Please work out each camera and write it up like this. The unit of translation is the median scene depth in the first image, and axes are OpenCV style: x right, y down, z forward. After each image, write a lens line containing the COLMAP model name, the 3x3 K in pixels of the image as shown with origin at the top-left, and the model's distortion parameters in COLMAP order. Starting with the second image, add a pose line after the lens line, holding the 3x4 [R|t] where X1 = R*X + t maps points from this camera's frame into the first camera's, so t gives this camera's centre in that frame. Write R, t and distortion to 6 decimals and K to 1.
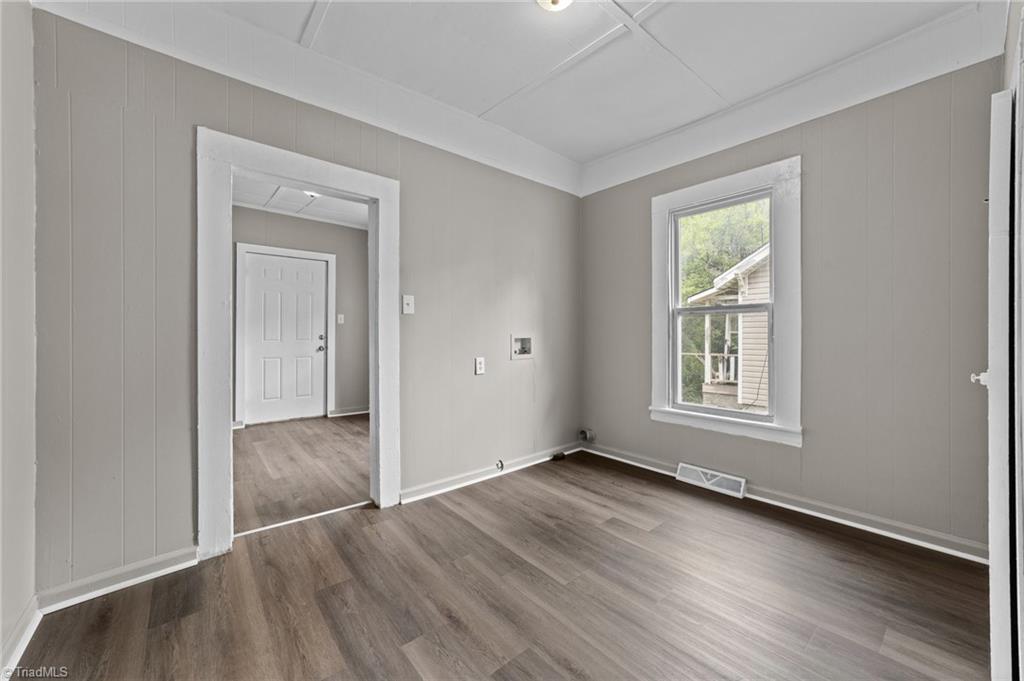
lens RADIAL K [[394.8, 0, 509.4], [0, 394.8, 332.5], [0, 0, 1]] dist [-0.008834, 0.003142]
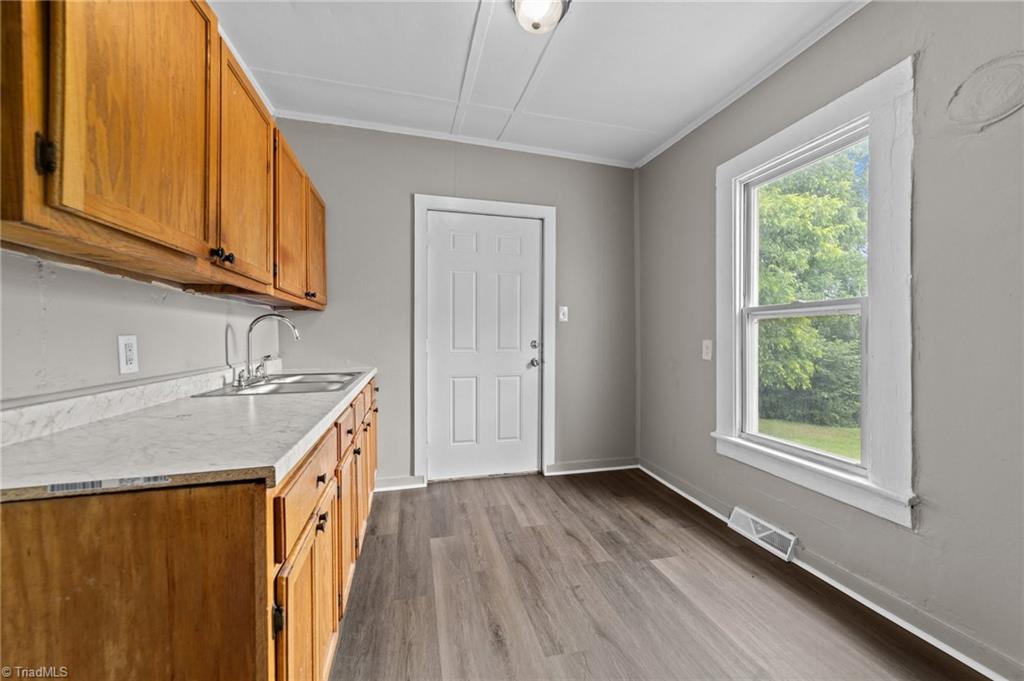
lens RADIAL K [[394.8, 0, 511.1], [0, 394.8, 341.5], [0, 0, 1]] dist [-0.008834, 0.003142]
pose [[0.904353, 0.004644, -0.426759, -0.391897], [0.000853, 0.999919, 0.012688, 0.000548], [0.426783, -0.011839, 0.904276, 0.680373]]
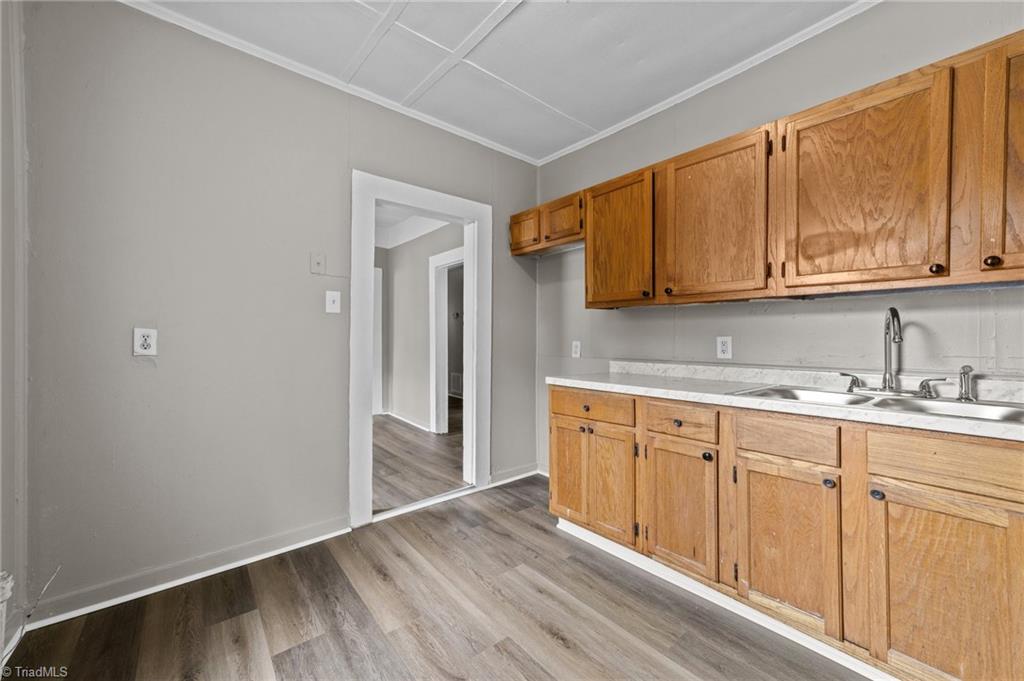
lens RADIAL K [[394.8, 0, 510.9], [0, 394.8, 337.0], [0, 0, 1]] dist [-0.008834, 0.003142]
pose [[-0.999991, -0.001803, 0.003836, -0.542215], [-0.001807, 0.999998, -0.001113, 0.001421], [-0.003834, -0.001120, -0.999992, 1.531581]]
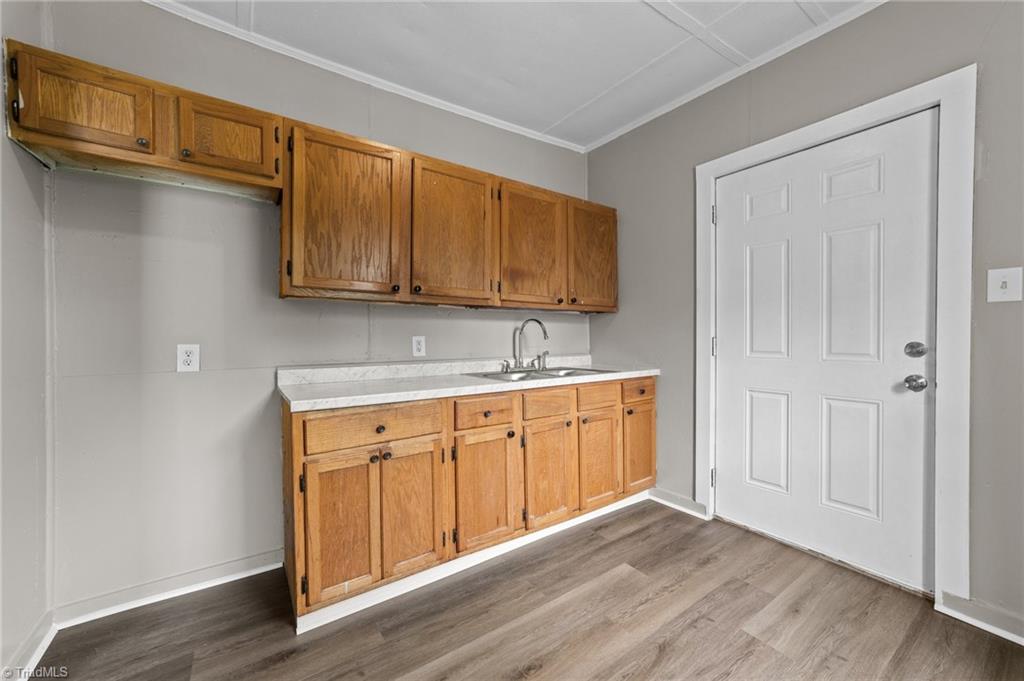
lens RADIAL K [[394.8, 0, 508.5], [0, 394.8, 339.7], [0, 0, 1]] dist [-0.008834, 0.003142]
pose [[-0.094782, 0.005510, -0.995483, -0.195050], [0.003616, 0.999980, 0.005191, 0.002708], [0.995491, -0.003108, -0.094800, 1.100434]]
